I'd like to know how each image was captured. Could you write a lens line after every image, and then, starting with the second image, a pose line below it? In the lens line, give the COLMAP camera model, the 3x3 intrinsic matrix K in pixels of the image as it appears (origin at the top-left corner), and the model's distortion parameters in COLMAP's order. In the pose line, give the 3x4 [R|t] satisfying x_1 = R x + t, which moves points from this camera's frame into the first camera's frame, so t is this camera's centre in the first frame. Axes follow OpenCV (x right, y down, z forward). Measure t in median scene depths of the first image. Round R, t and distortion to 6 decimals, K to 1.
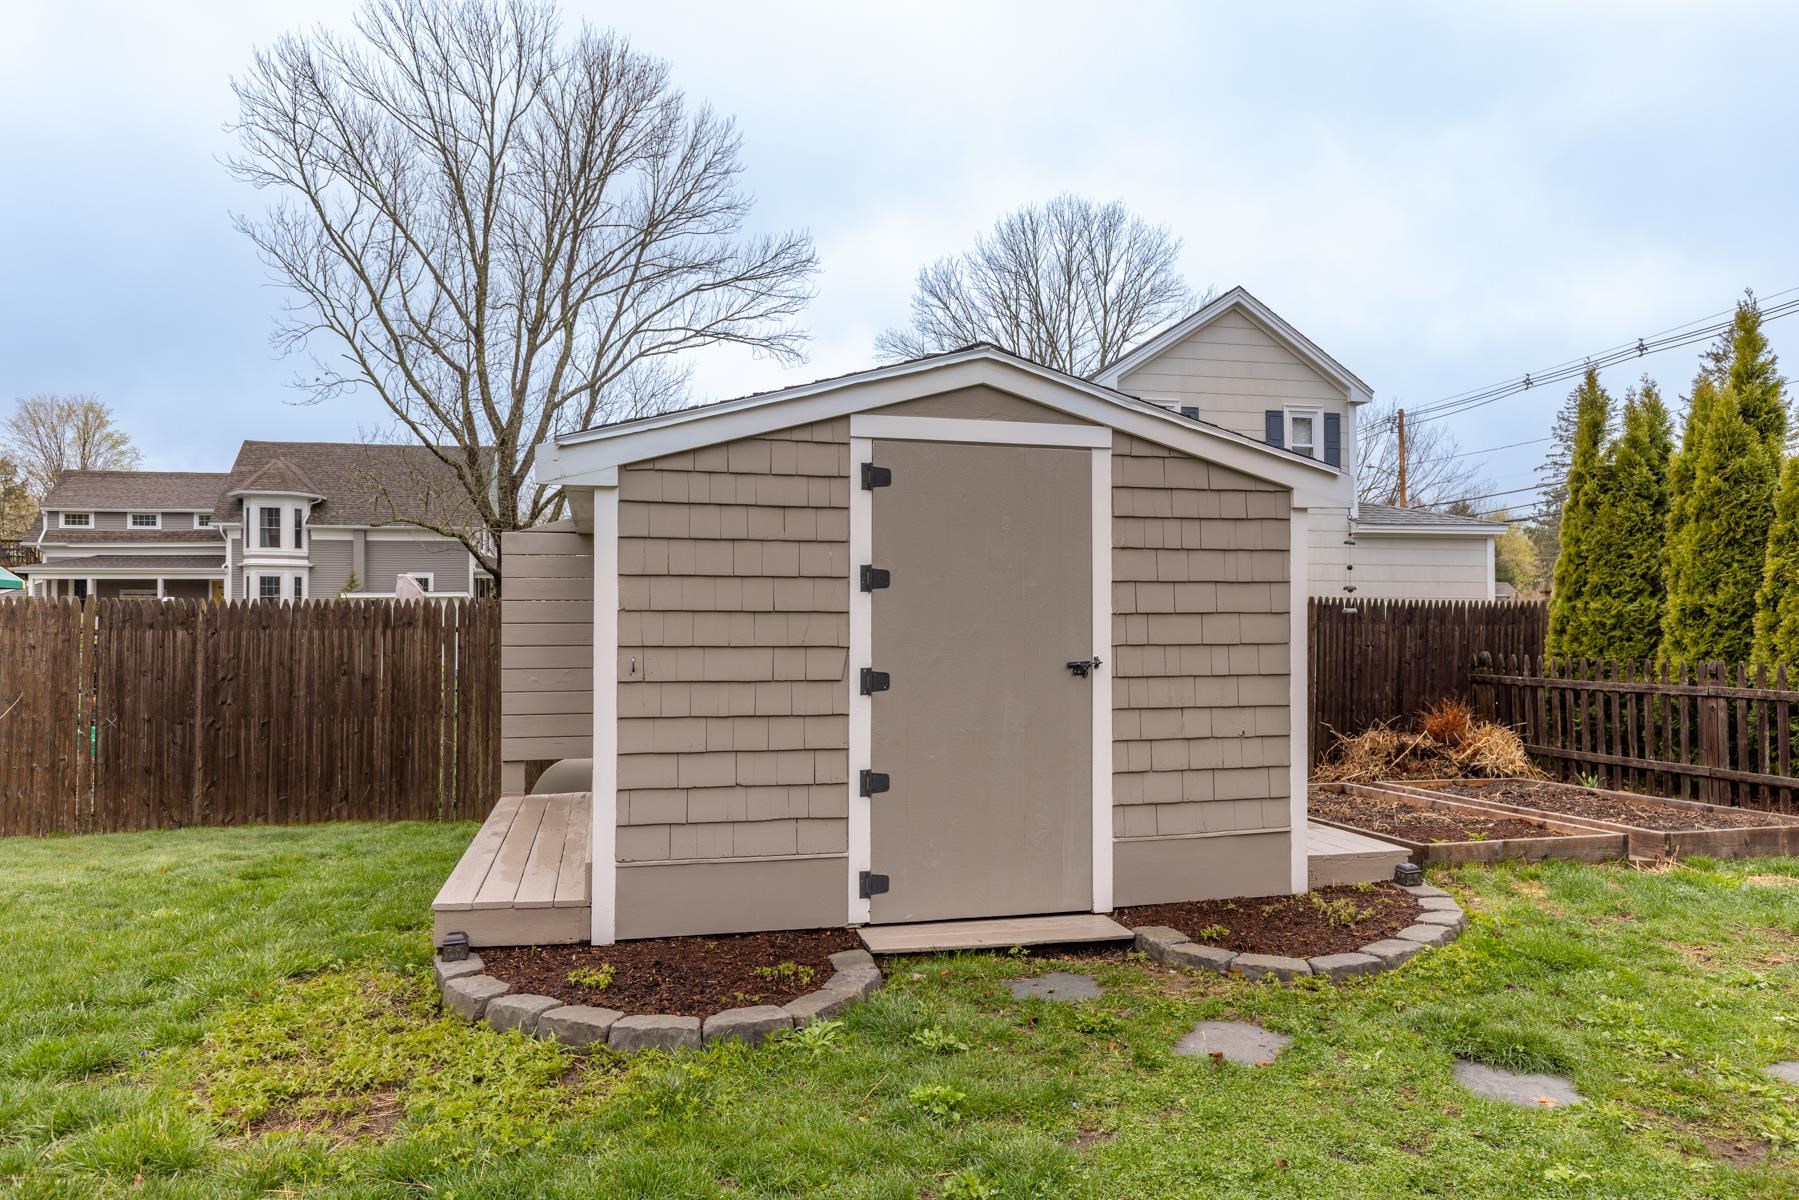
lens RADIAL K [[1198.7, 0, 899.9], [0, 1198.7, 596.7], [0, 0, 1]] dist [-0.001638, -0.000129]
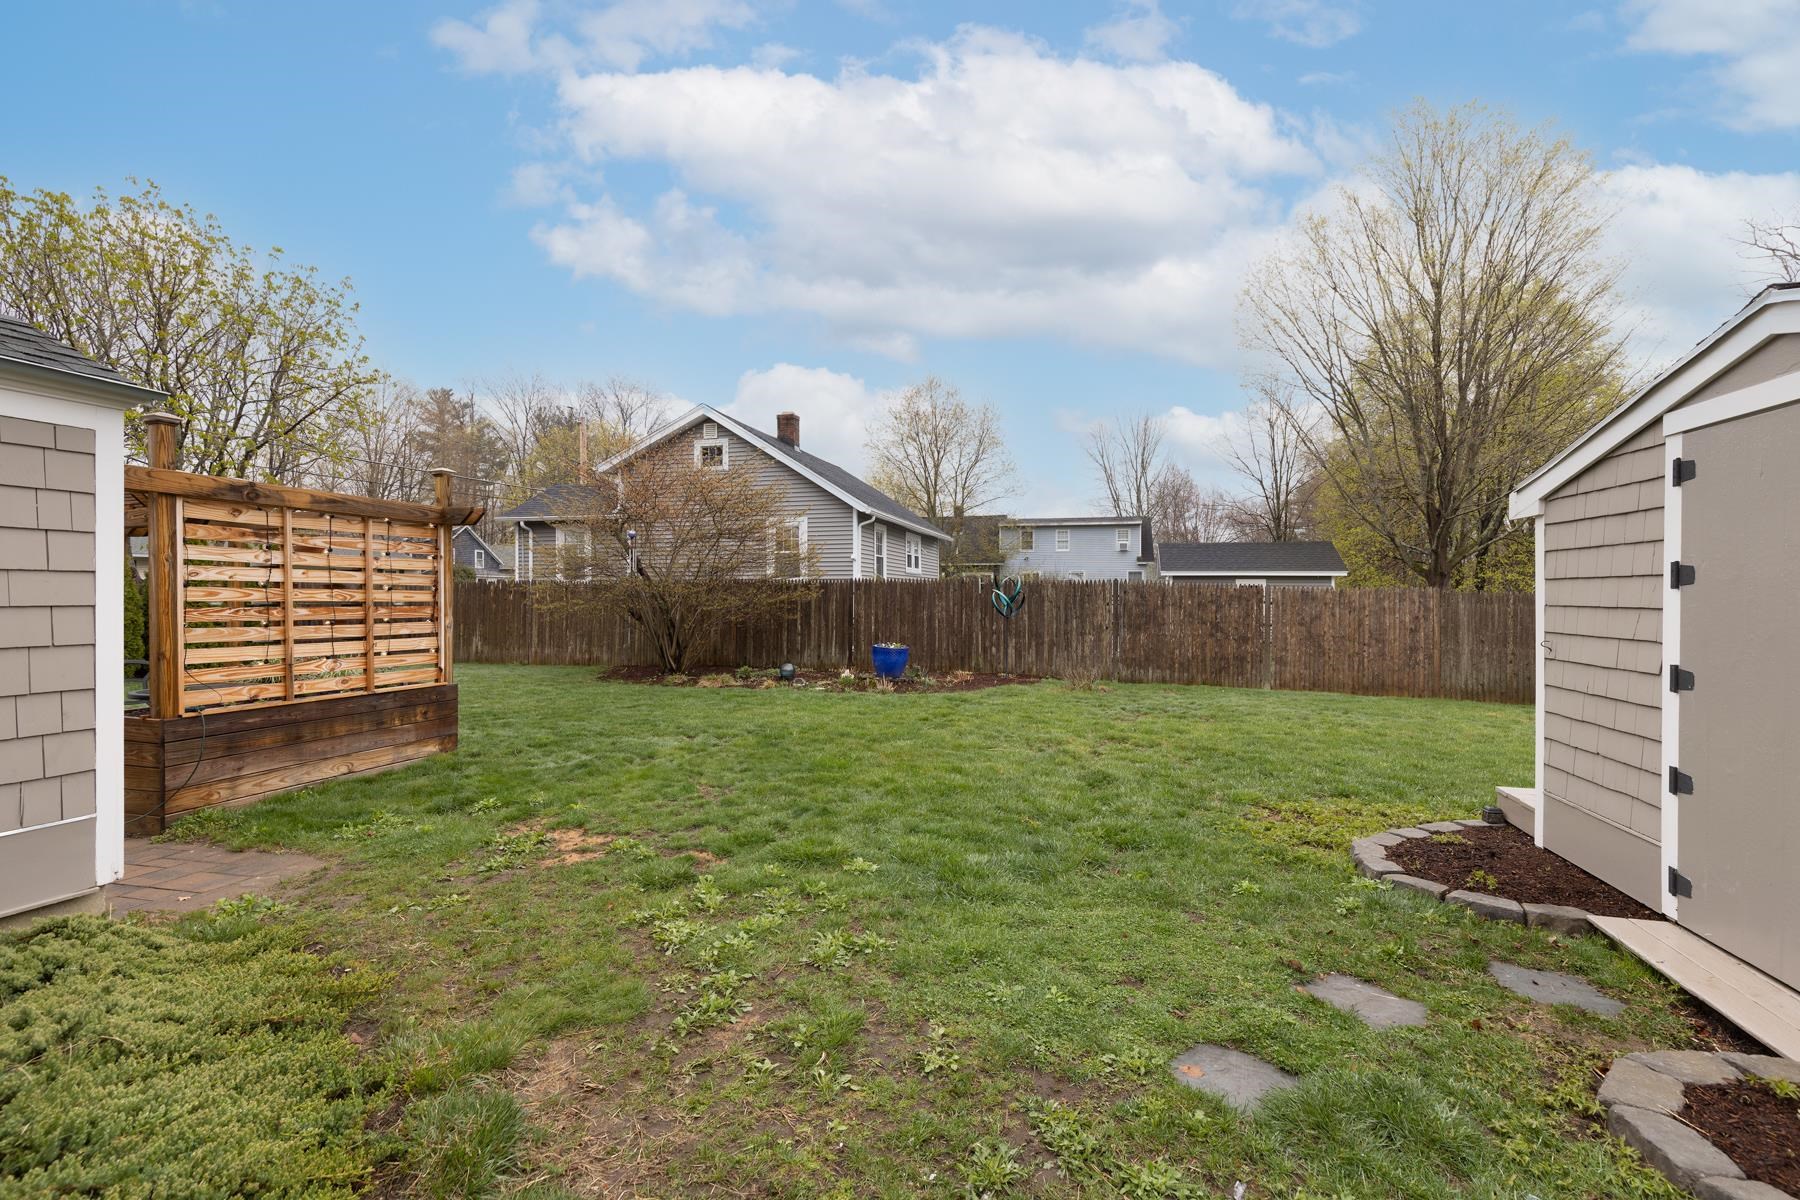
lens RADIAL K [[815.9, 0, 900.3], [0, 815.9, 598.5], [0, 0, 1]] dist [0.000625, -0.000902]
pose [[-0.479627, 0.004135, -0.877463, 0.880527], [0.008281, 0.999966, 0.000186, -0.001371], [0.877433, -0.007178, -0.479645, 0.763919]]
